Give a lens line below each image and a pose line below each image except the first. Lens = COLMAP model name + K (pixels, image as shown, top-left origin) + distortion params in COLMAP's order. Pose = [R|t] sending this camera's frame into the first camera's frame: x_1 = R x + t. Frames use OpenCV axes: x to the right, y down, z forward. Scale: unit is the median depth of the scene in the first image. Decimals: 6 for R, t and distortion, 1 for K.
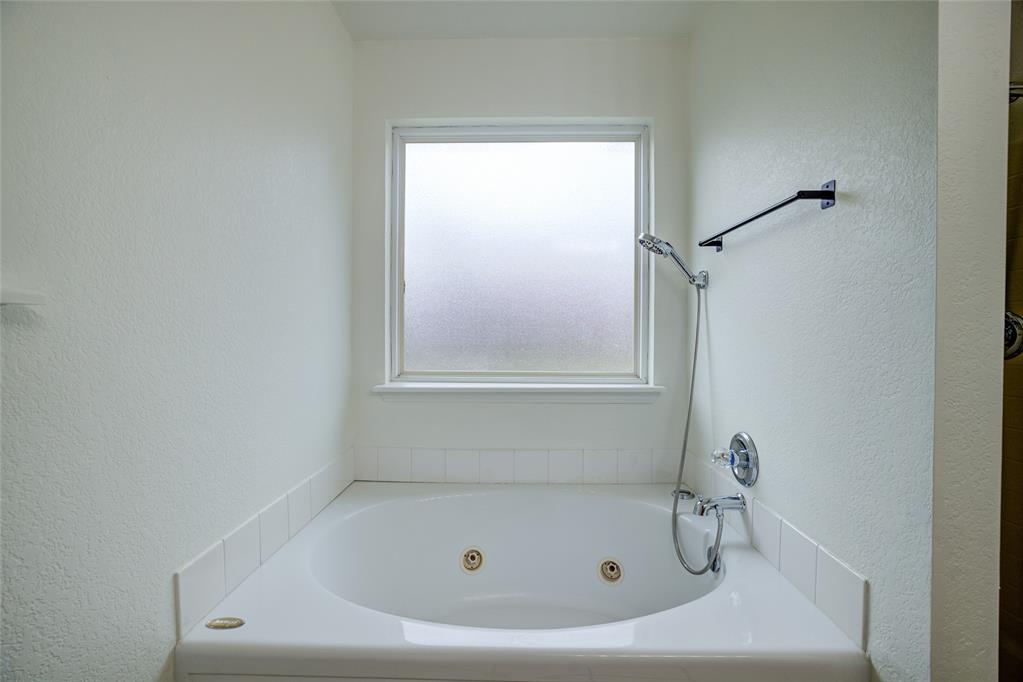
lens RADIAL K [[441.0, 0, 508.0], [0, 441.0, 337.3], [0, 0, 1]] dist [-0.051742, 0.018443]
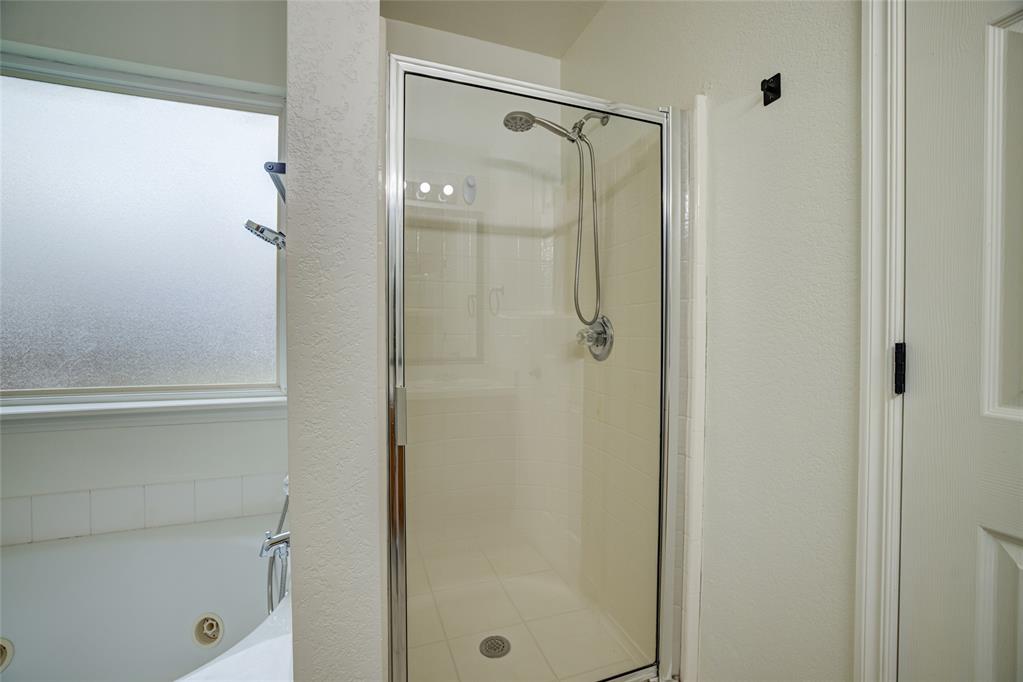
lens RADIAL K [[441.0, 0, 508.0], [0, 441.0, 337.3], [0, 0, 1]] dist [-0.051742, 0.018443]
pose [[0.932903, -0.006280, 0.360074, 0.477950], [0.008657, 0.999950, -0.004989, -0.001304], [-0.360025, 0.007771, 0.932910, 0.048335]]
